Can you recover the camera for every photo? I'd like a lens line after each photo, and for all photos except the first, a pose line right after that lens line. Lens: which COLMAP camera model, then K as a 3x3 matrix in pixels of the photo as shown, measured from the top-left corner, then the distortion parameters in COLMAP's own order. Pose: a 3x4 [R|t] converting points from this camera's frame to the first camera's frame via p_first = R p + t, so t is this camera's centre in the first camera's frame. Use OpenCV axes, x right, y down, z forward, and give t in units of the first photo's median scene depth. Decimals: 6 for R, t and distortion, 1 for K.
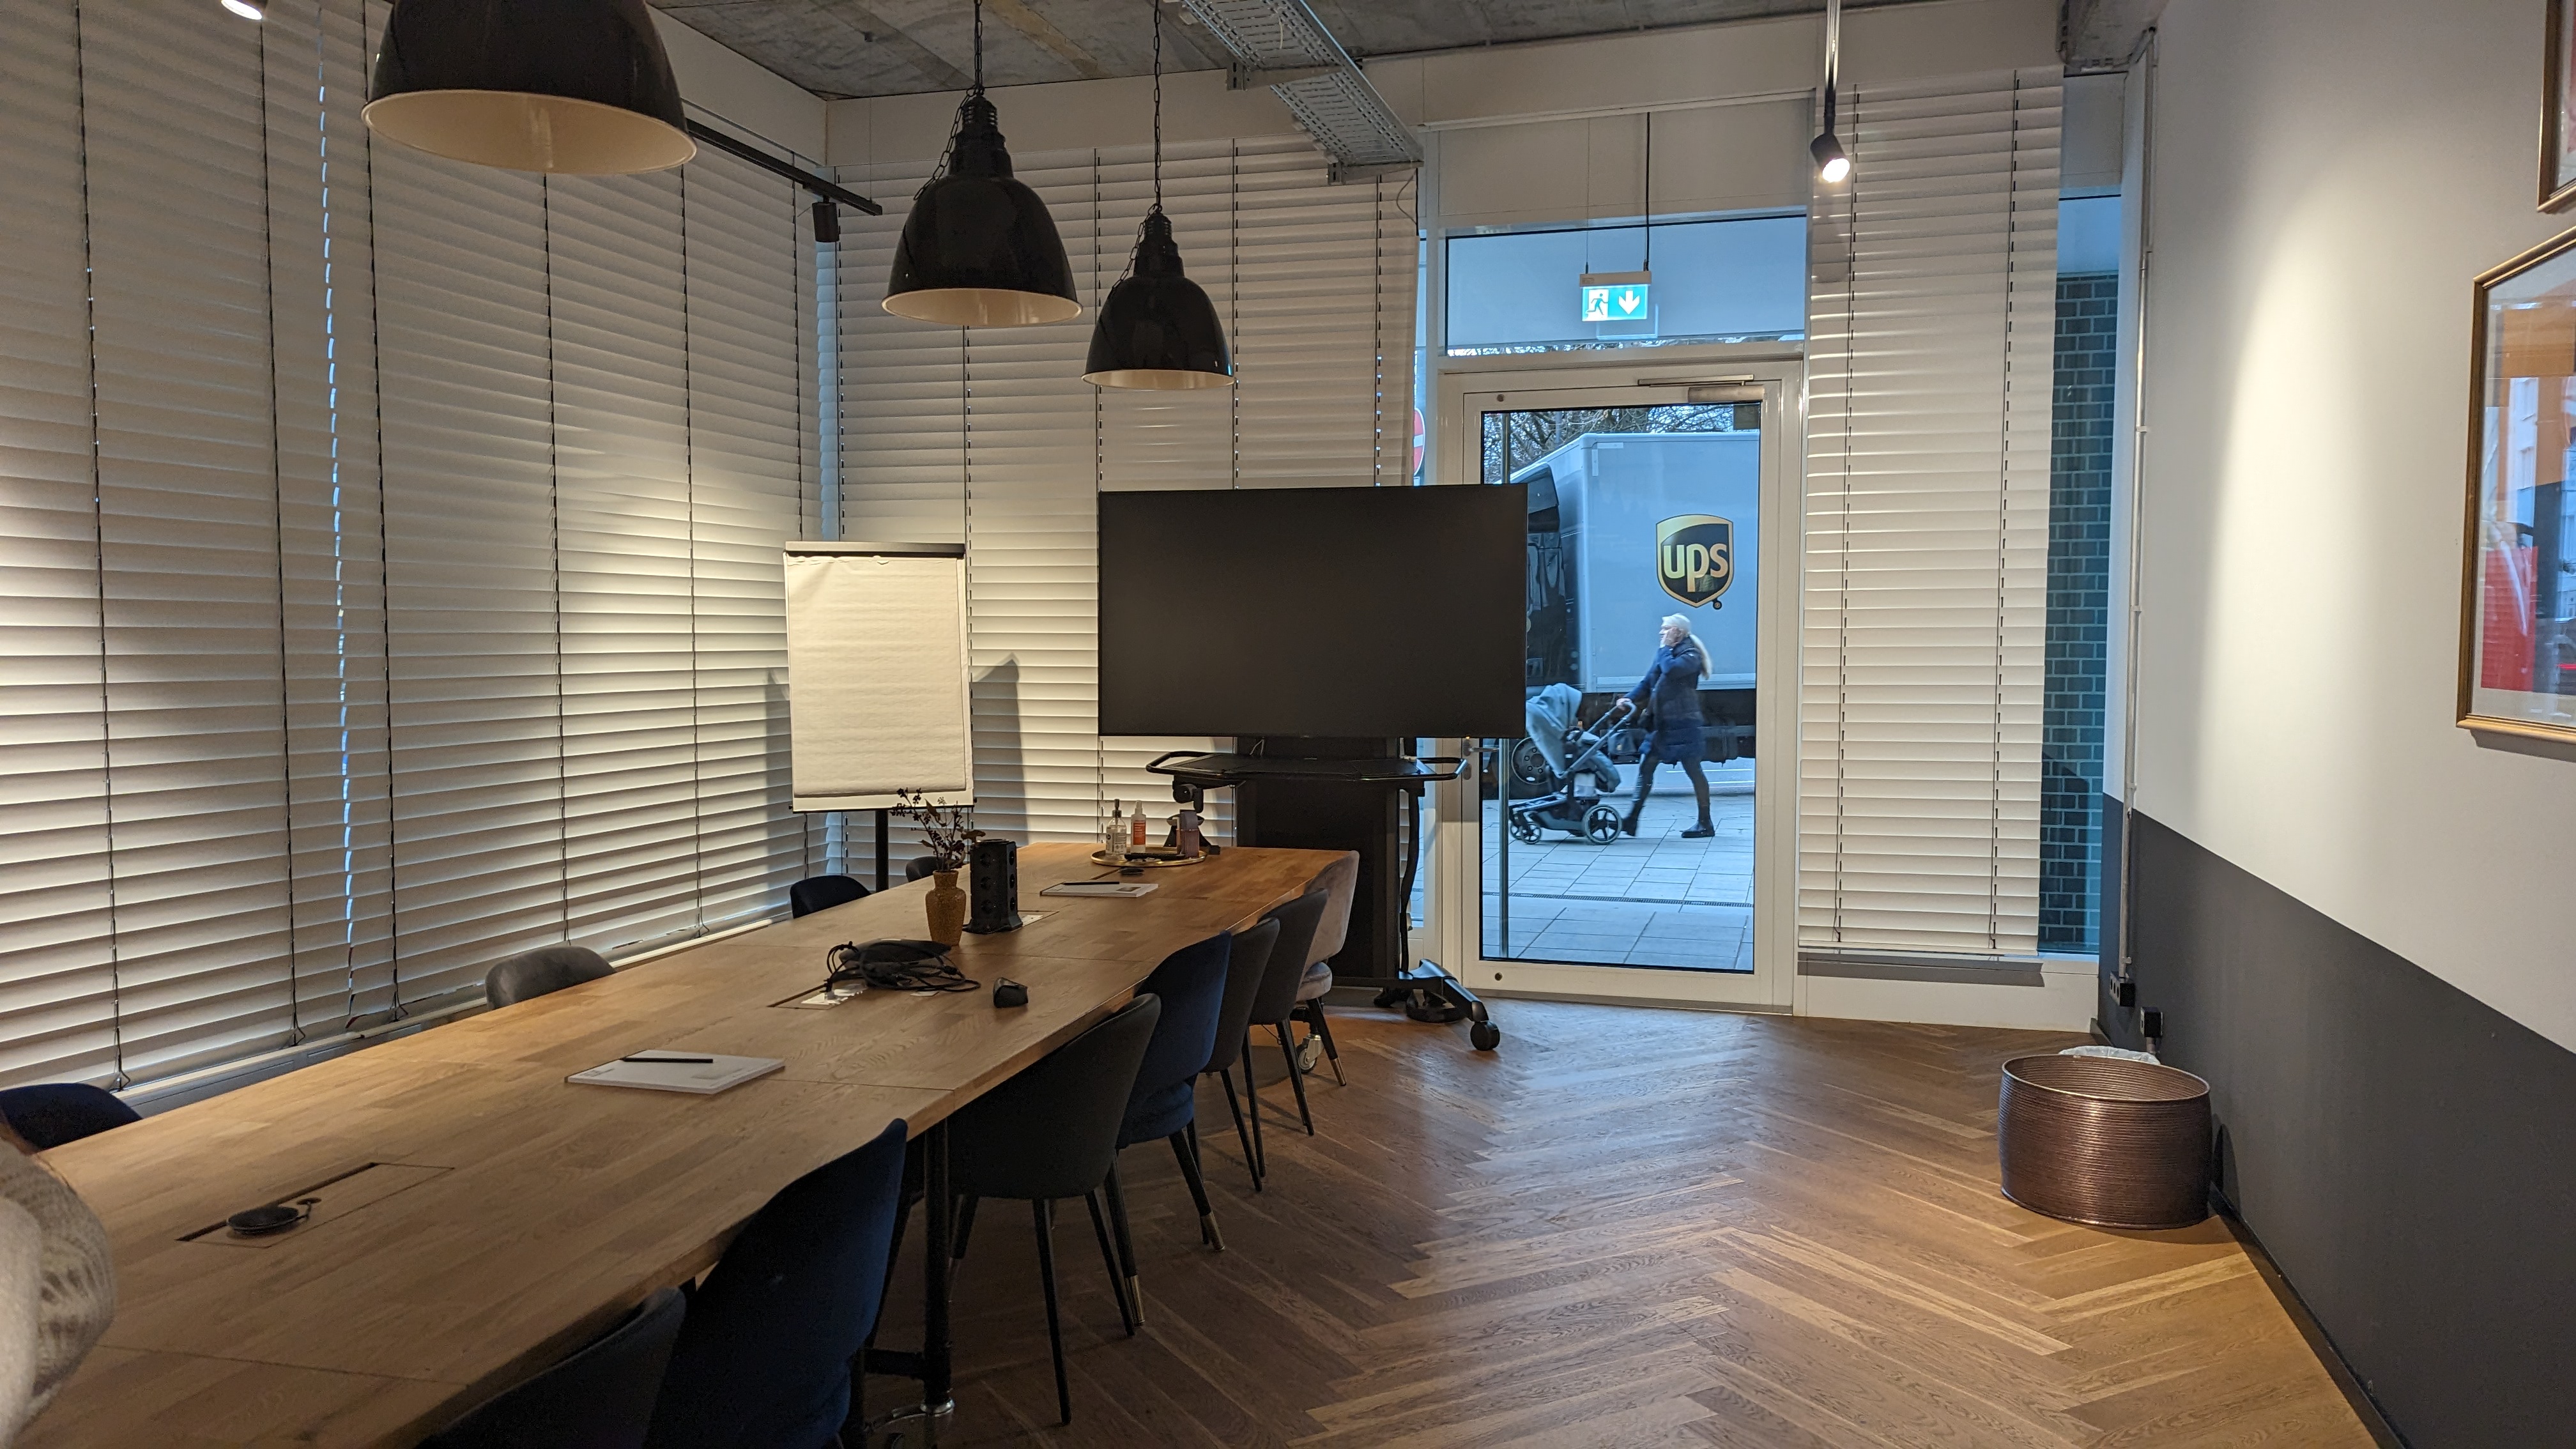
lens RADIAL K [[1842.2, 0, 1288.0], [0, 1842.2, 724.5], [0, 0, 1]] dist [0.035556, -0.002682]
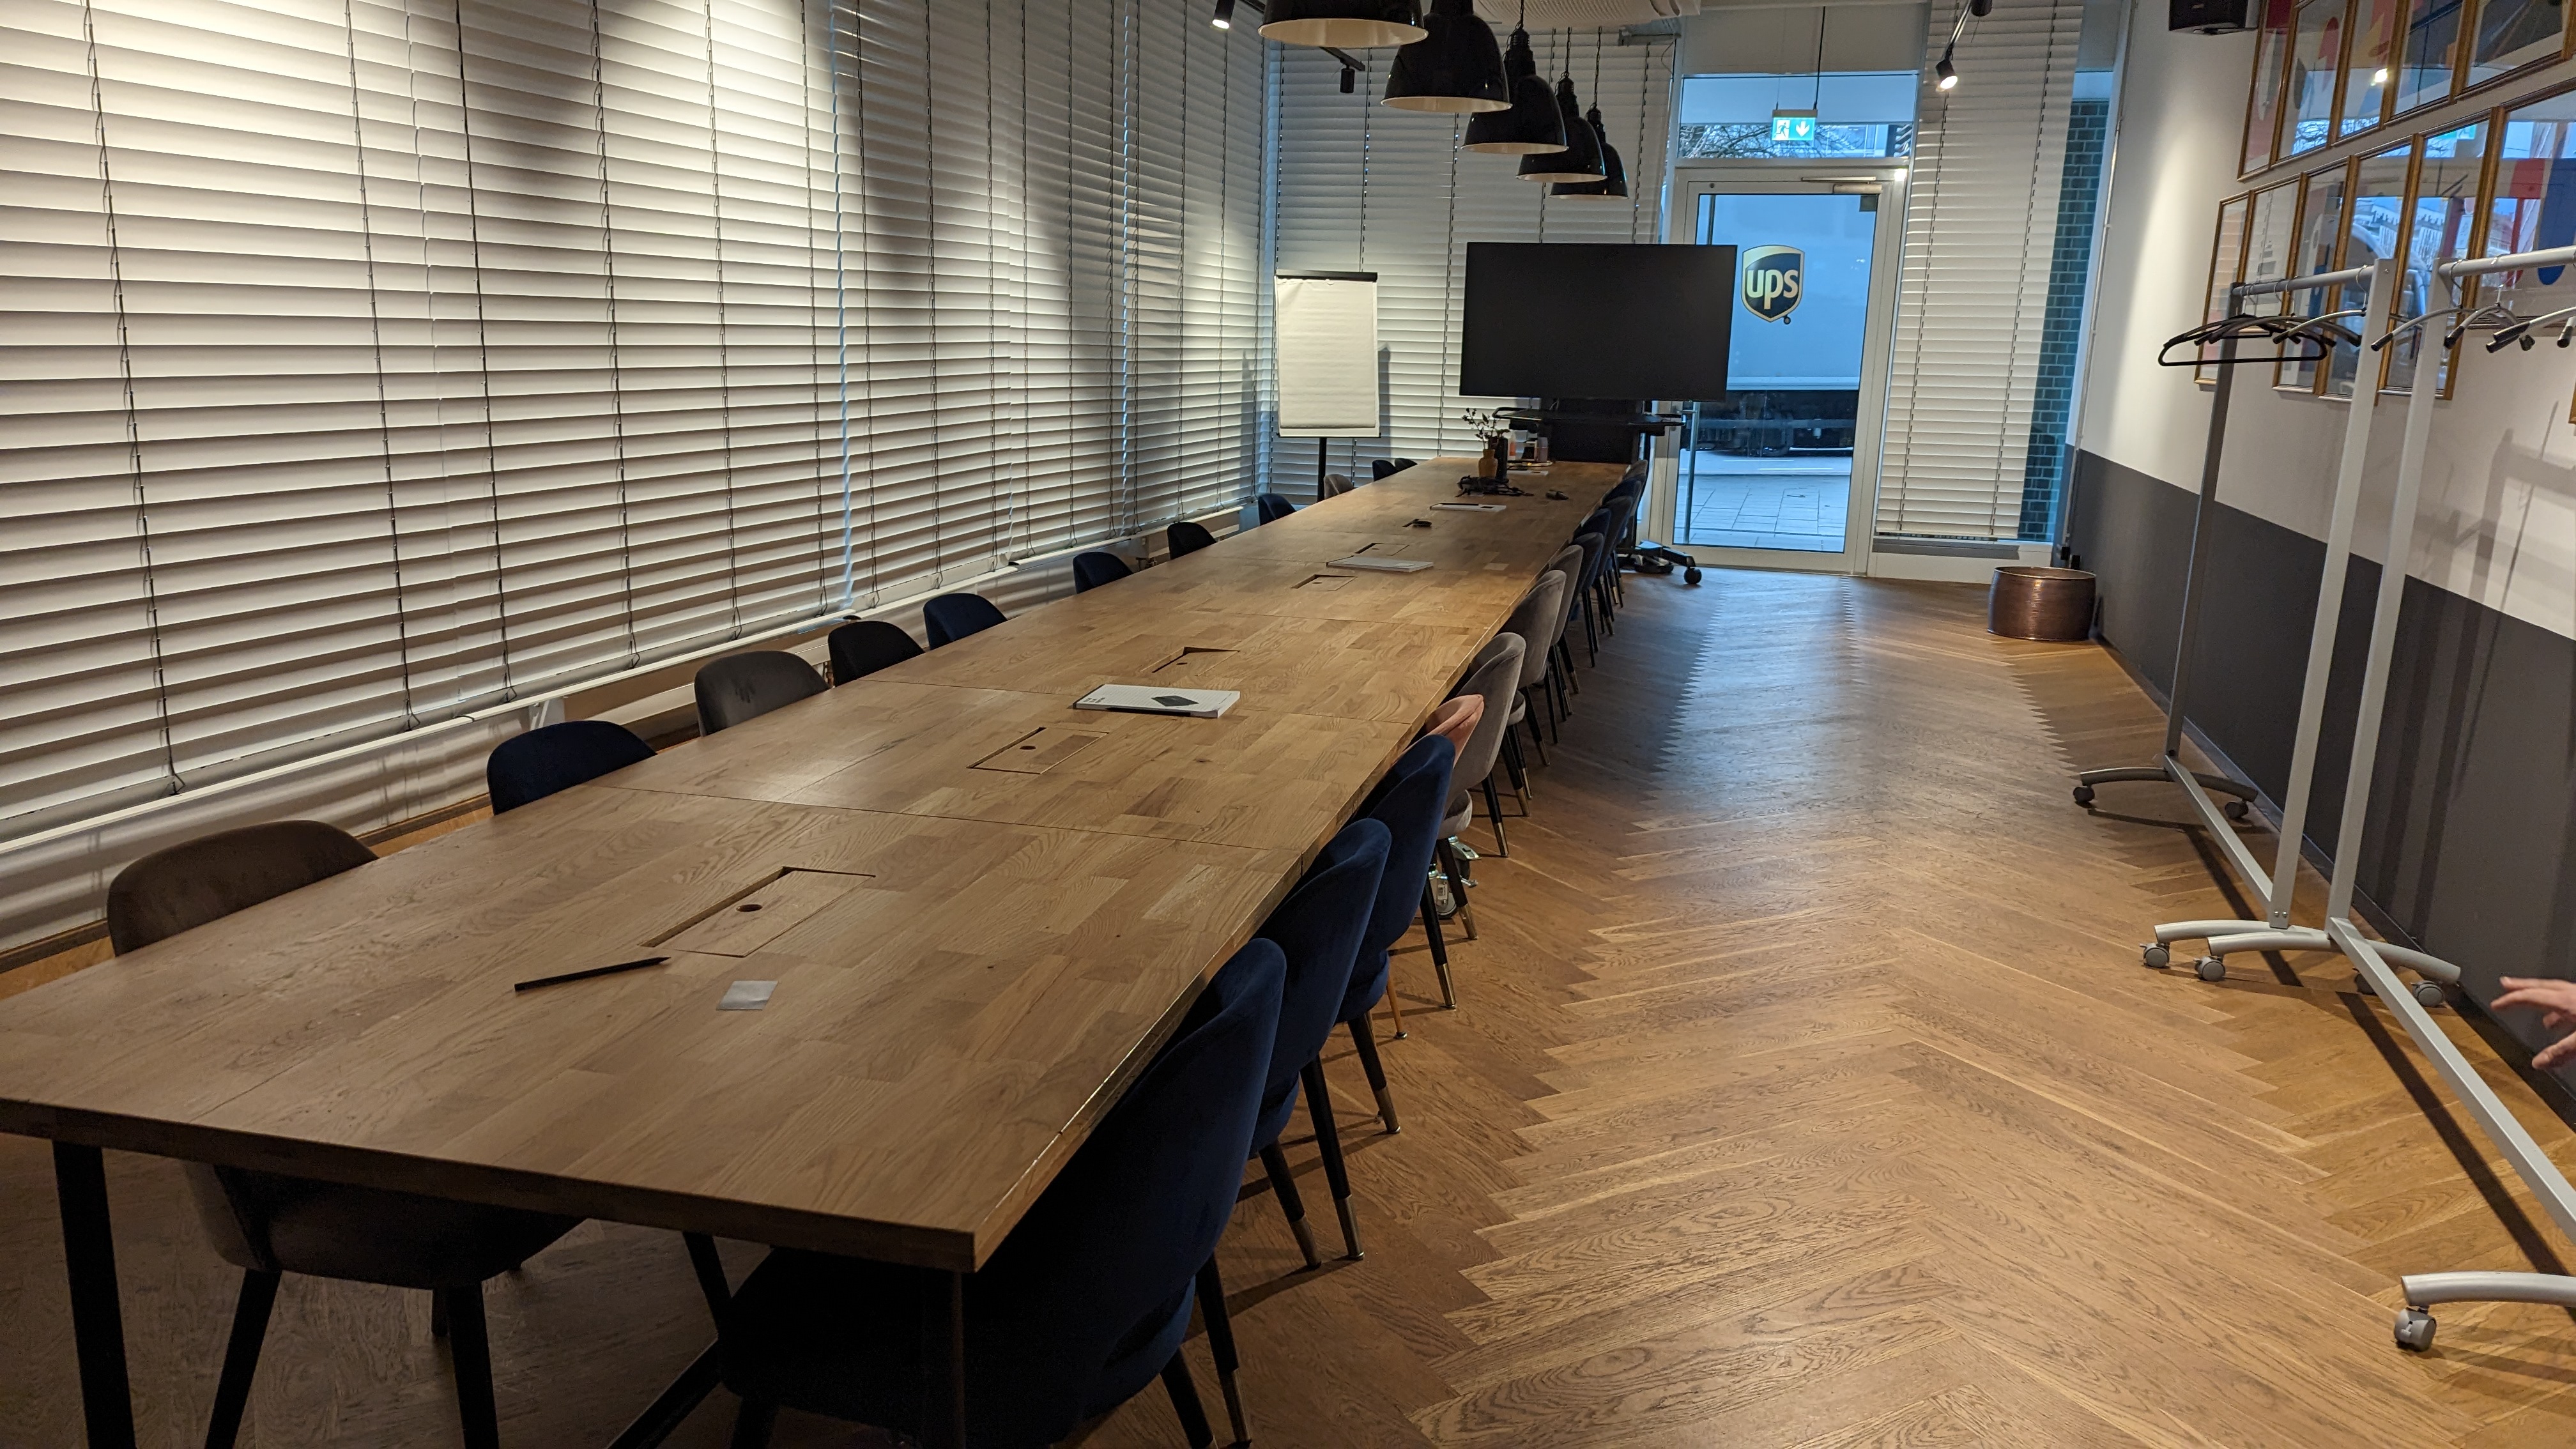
lens RADIAL K [[1720.5, 0, 1288.0], [0, 1720.5, 724.5], [0, 0, 1]] dist [-0.003629, -0.000509]
pose [[0.999514, 0.027549, -0.014592, -0.226047], [-0.024618, 0.984666, 0.172702, 0.034488], [0.019126, -0.172259, 0.984866, -0.569716]]
